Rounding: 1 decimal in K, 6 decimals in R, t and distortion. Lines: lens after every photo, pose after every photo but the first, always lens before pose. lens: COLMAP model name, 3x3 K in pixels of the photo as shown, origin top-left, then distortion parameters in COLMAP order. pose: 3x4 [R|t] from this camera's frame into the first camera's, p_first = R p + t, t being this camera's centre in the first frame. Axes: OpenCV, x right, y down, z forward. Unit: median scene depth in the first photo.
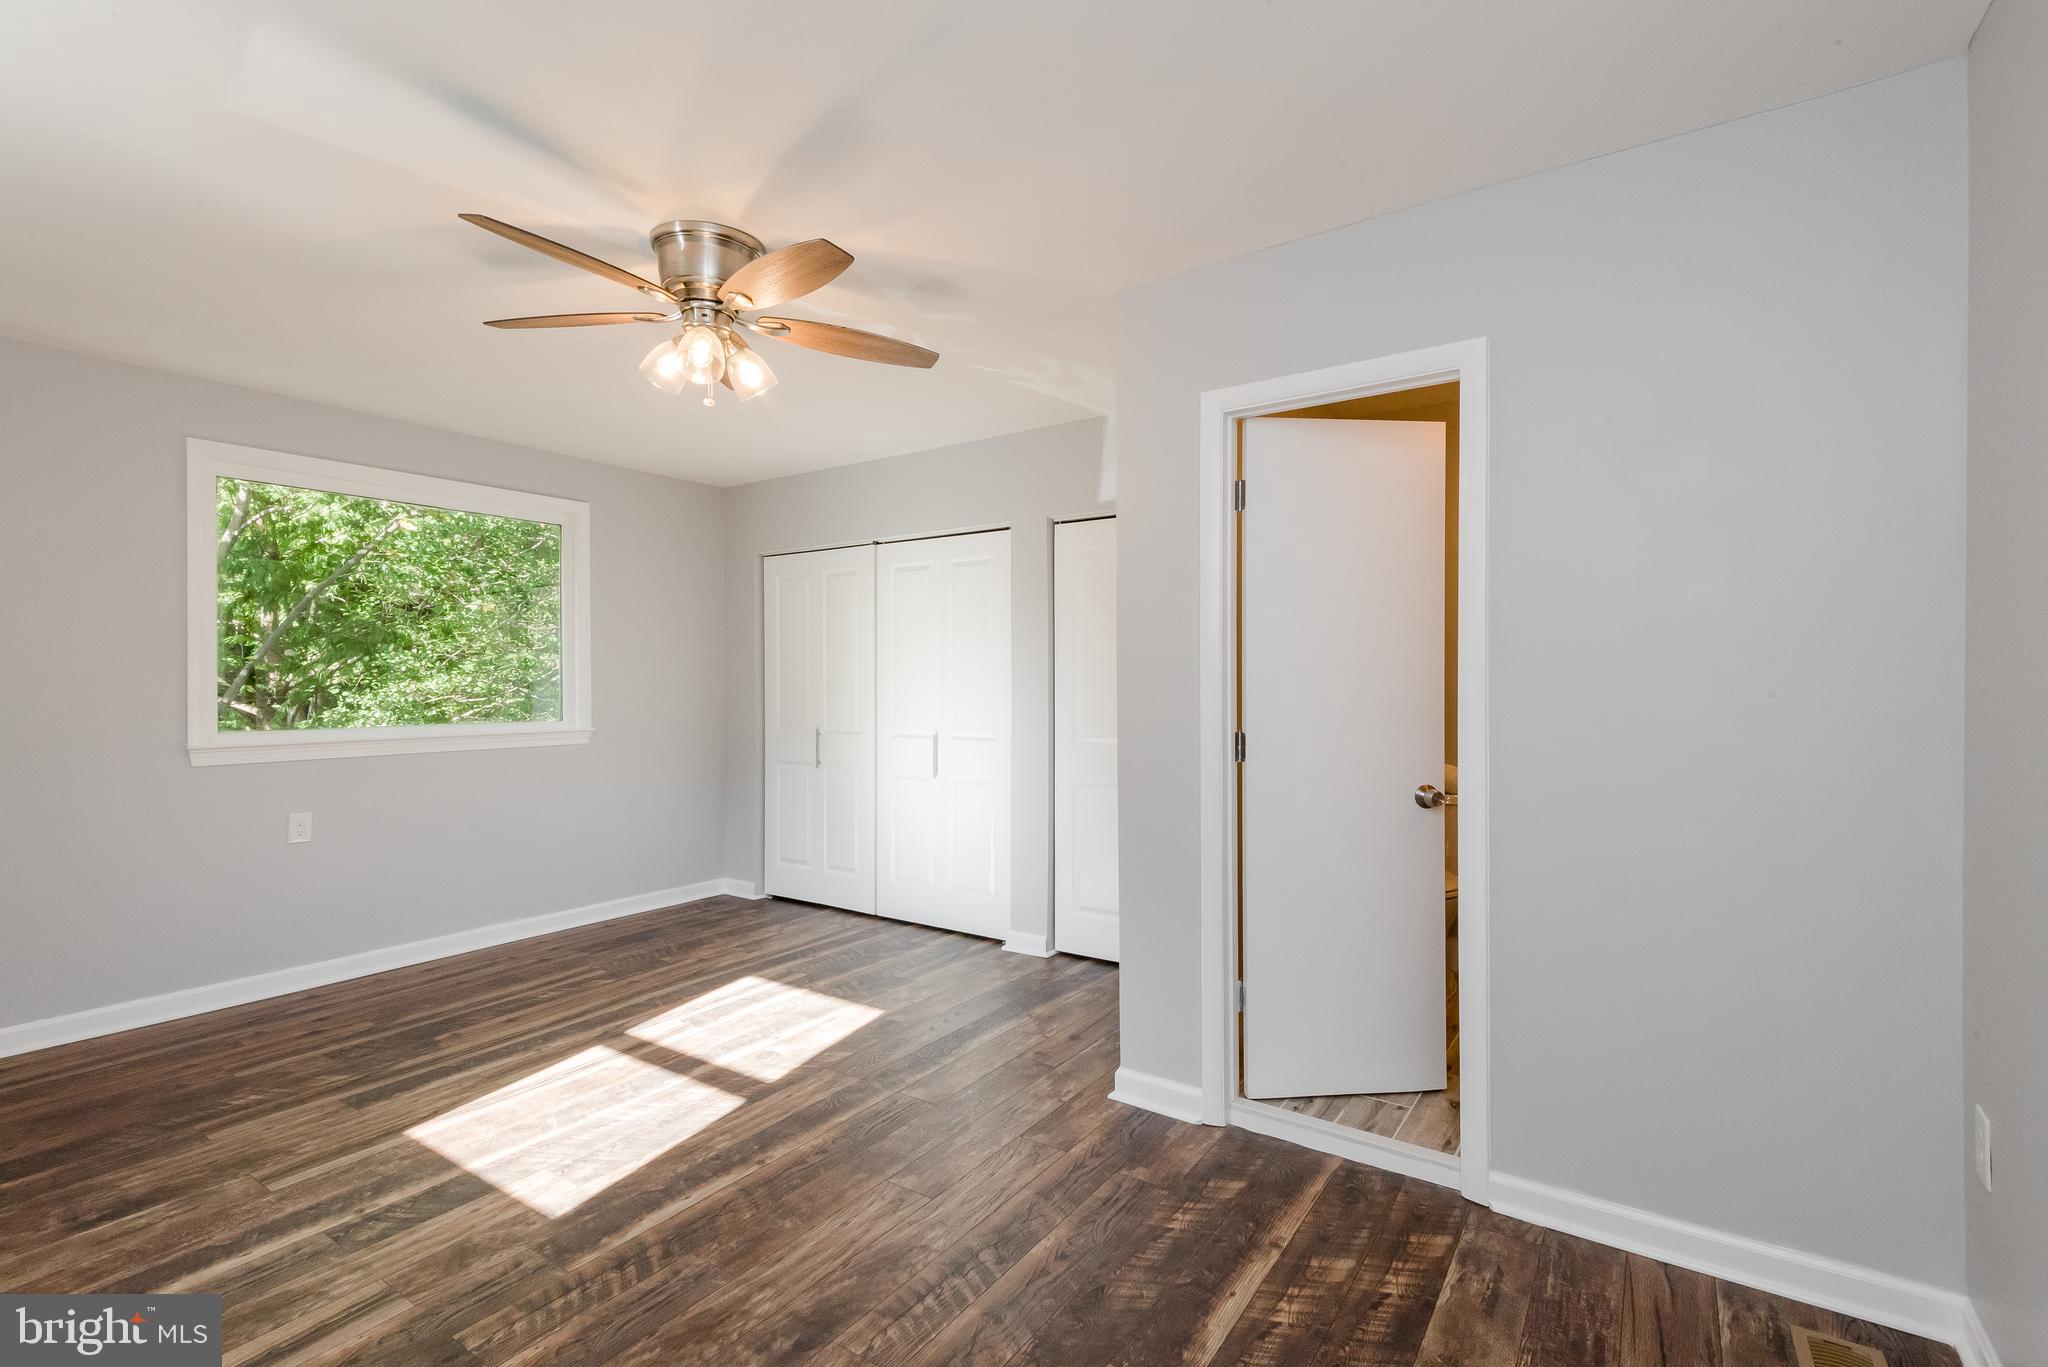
lens RADIAL K [[925.1, 0, 1029.6], [0, 925.1, 691.4], [0, 0, 1]] dist [0.014424, -0.003537]
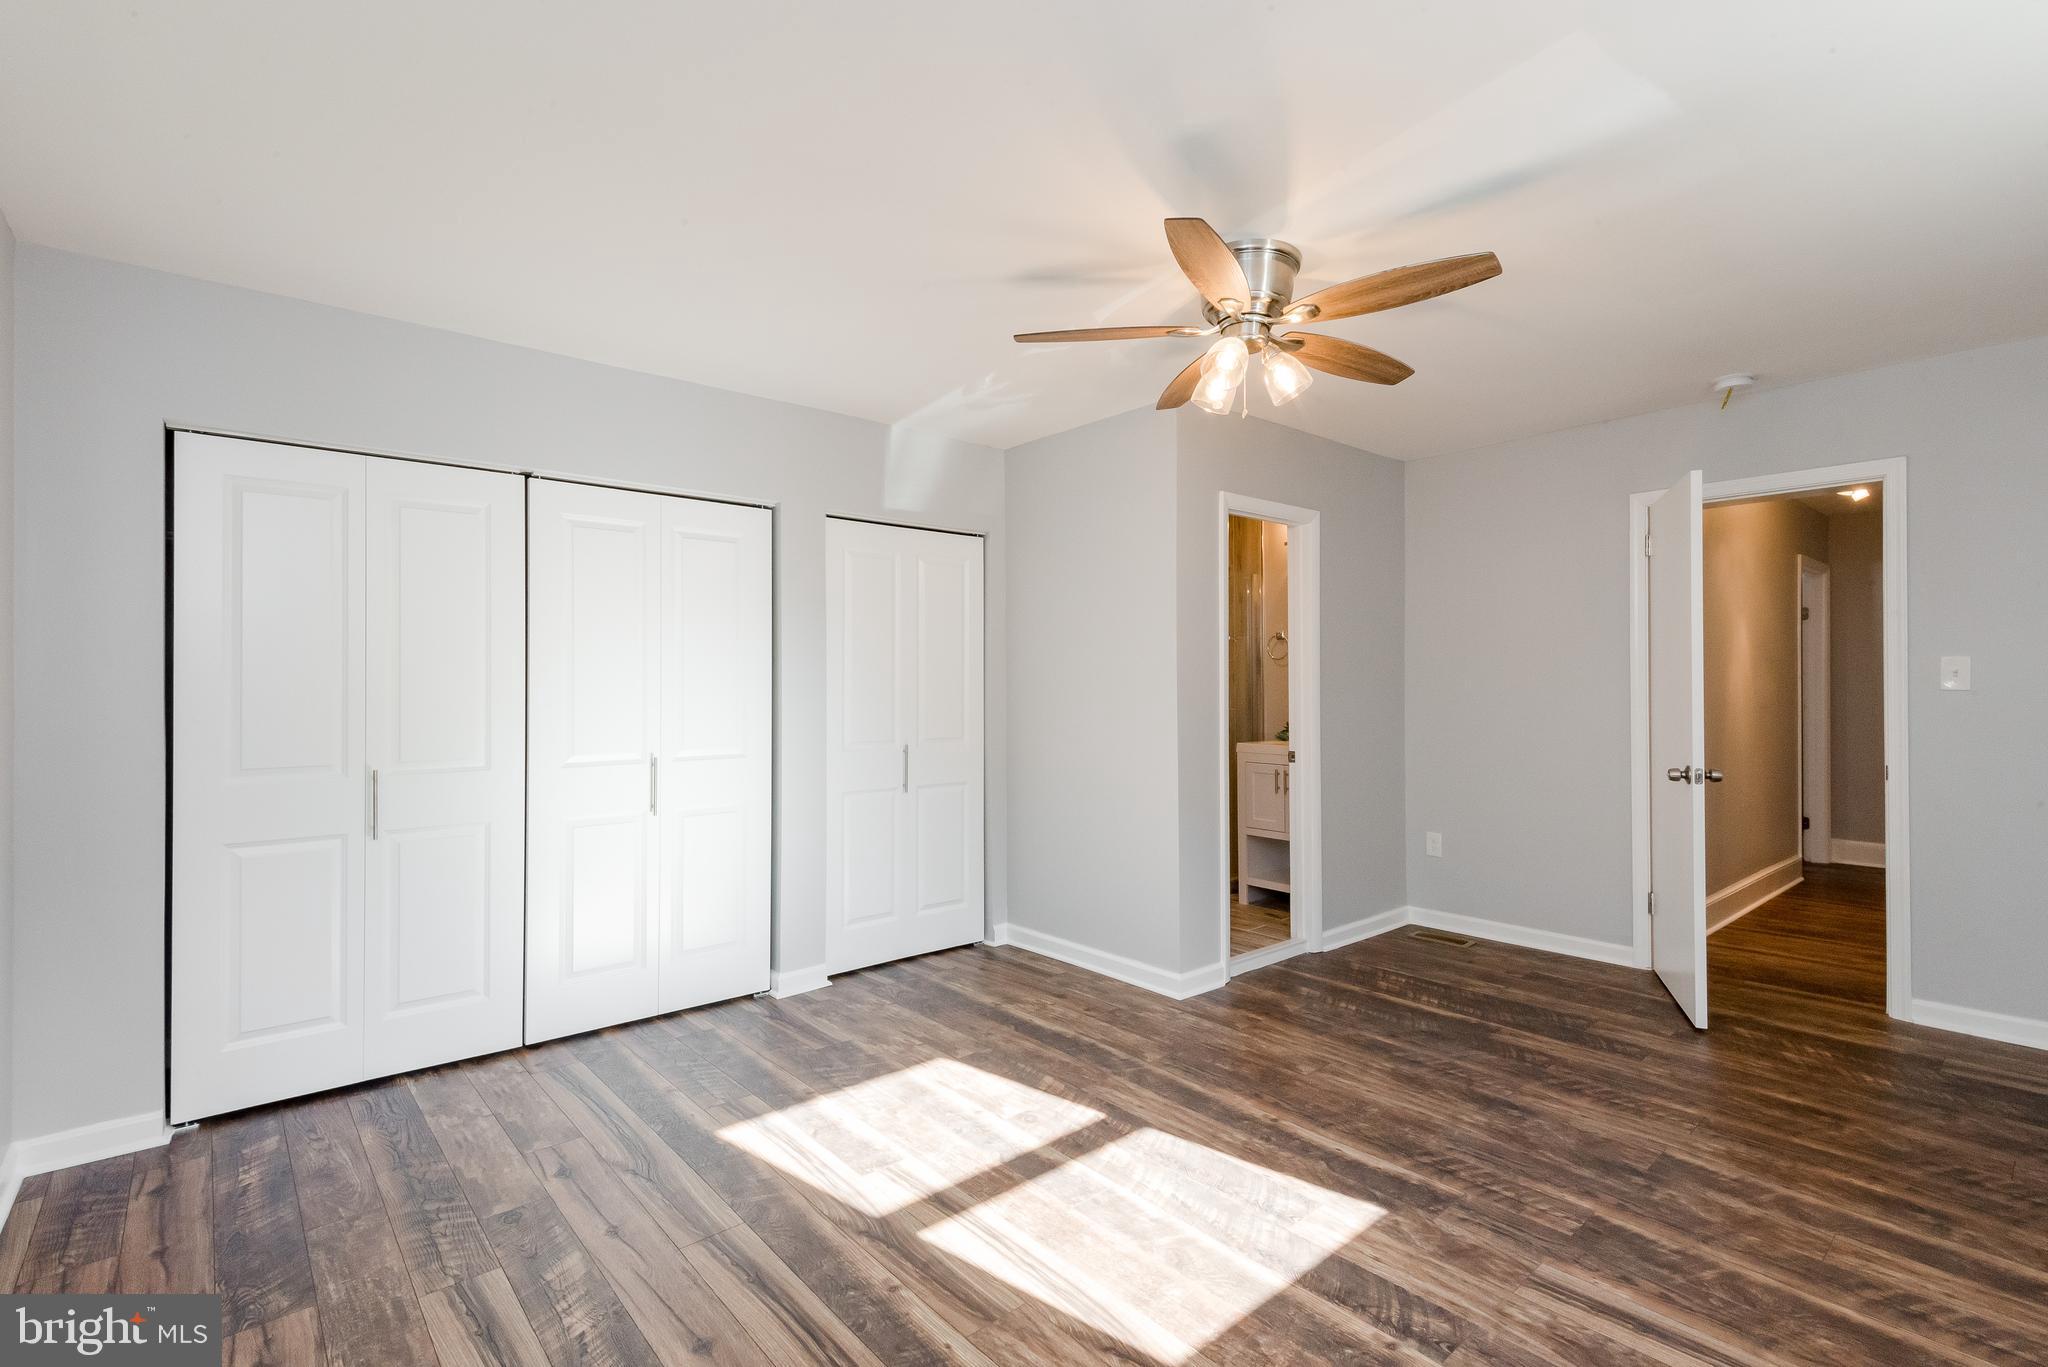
lens RADIAL K [[925.1, 0, 1025.2], [0, 925.1, 665.6], [0, 0, 1]] dist [0.014424, -0.003537]
pose [[0.270761, 0.022944, 0.962373, -1.346253], [0.015289, 0.999487, -0.028130, -0.001794], [-0.962525, 0.022330, 0.270271, 0.916630]]
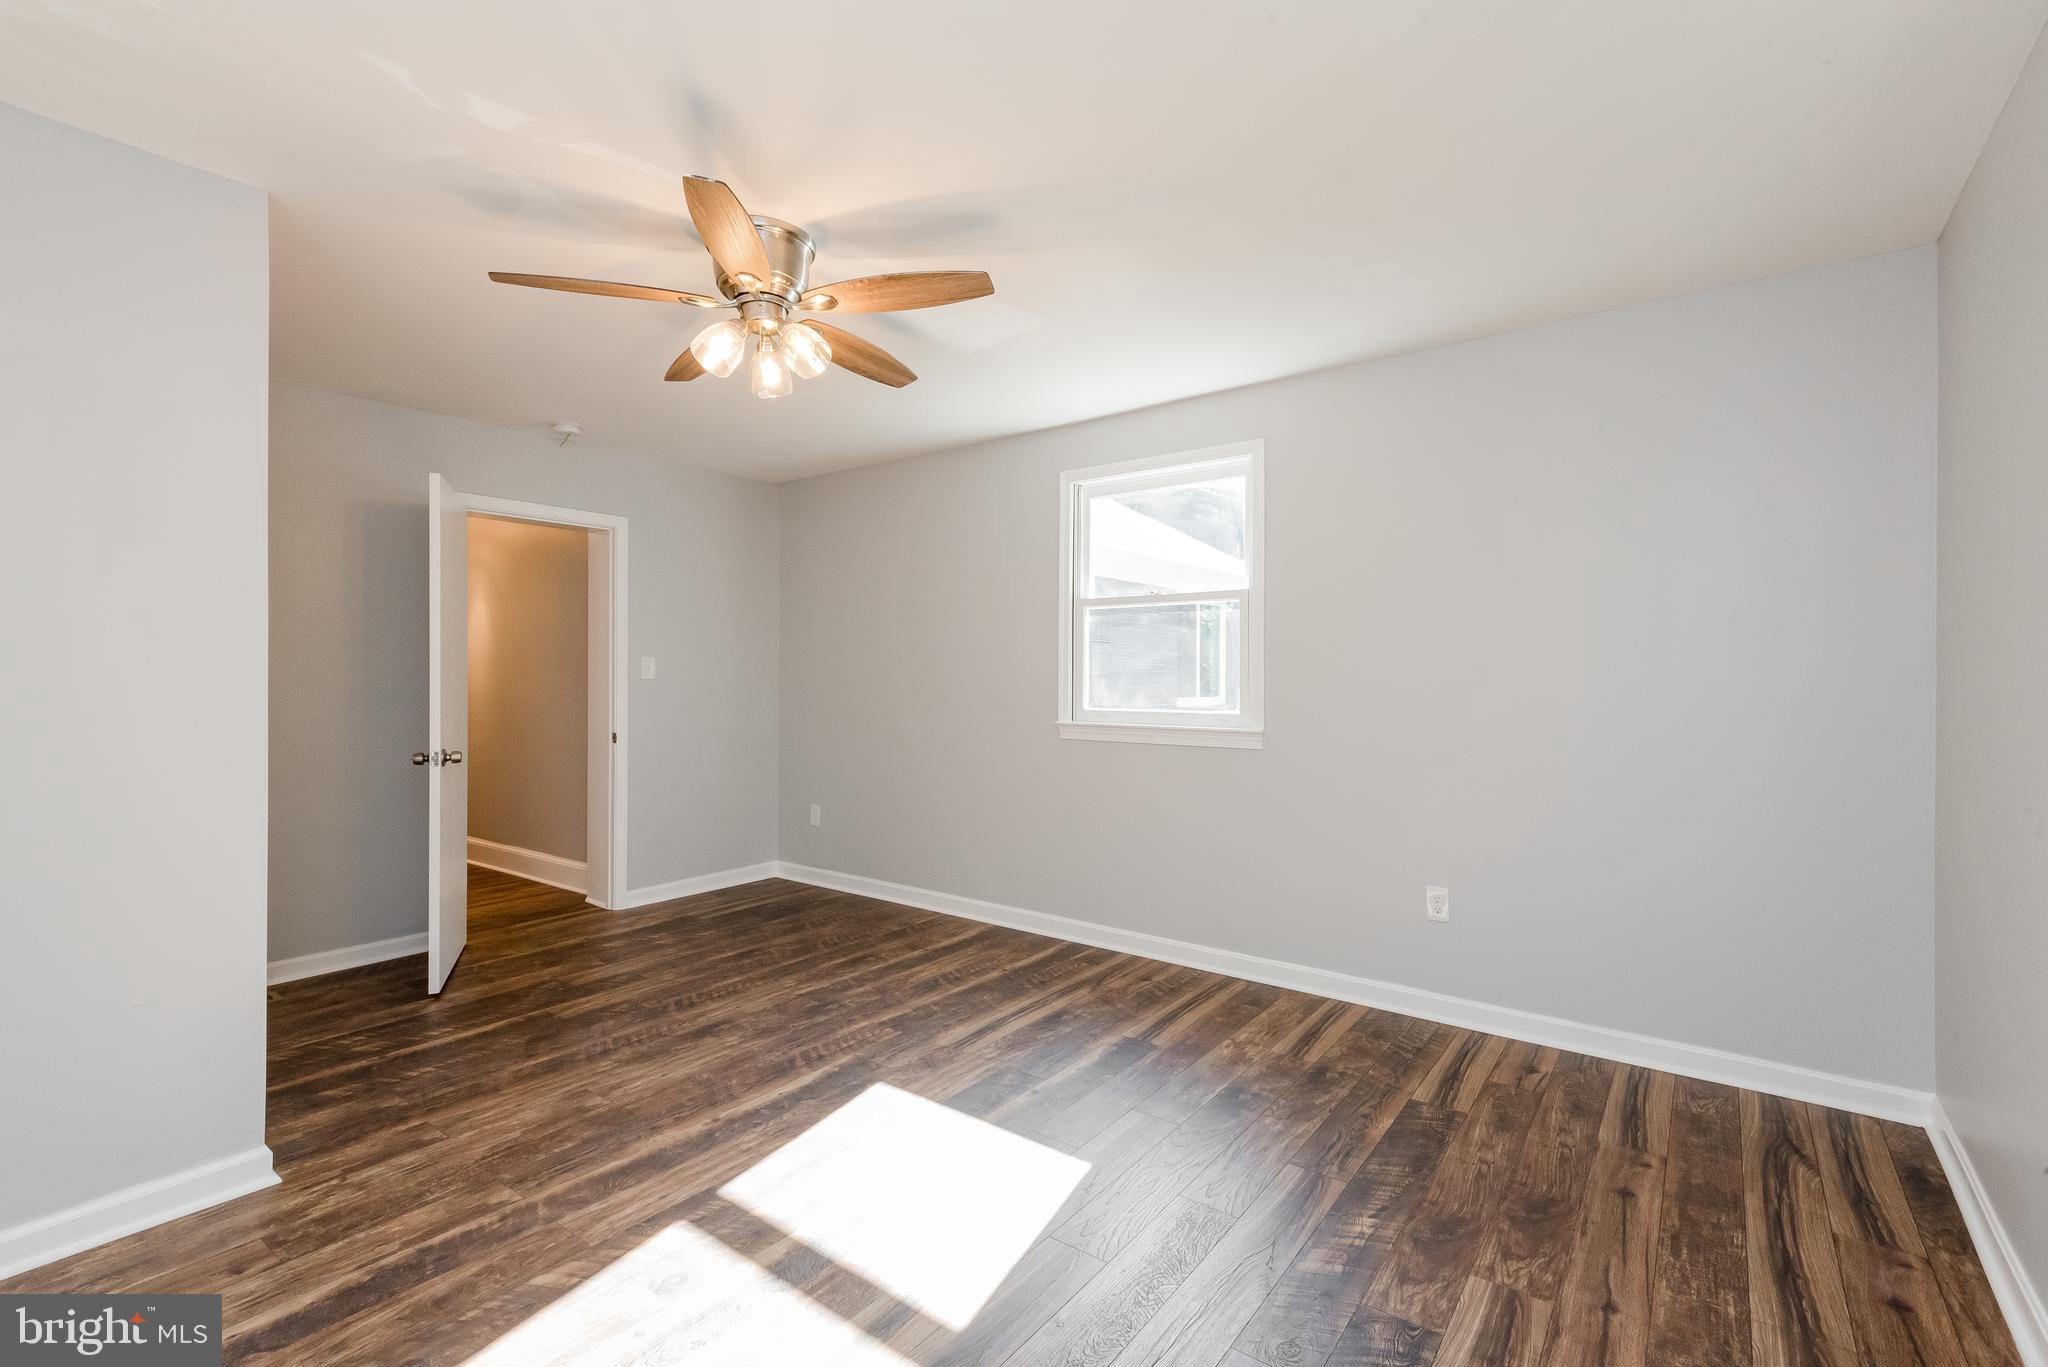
lens RADIAL K [[925.1, 0, 1019.9], [0, 925.1, 676.9], [0, 0, 1]] dist [0.014424, -0.003537]
pose [[-0.997887, 0.002195, 0.064938, -0.665551], [0.003166, 0.999885, 0.014862, -0.016404], [-0.064897, 0.015037, -0.997779, 1.911905]]
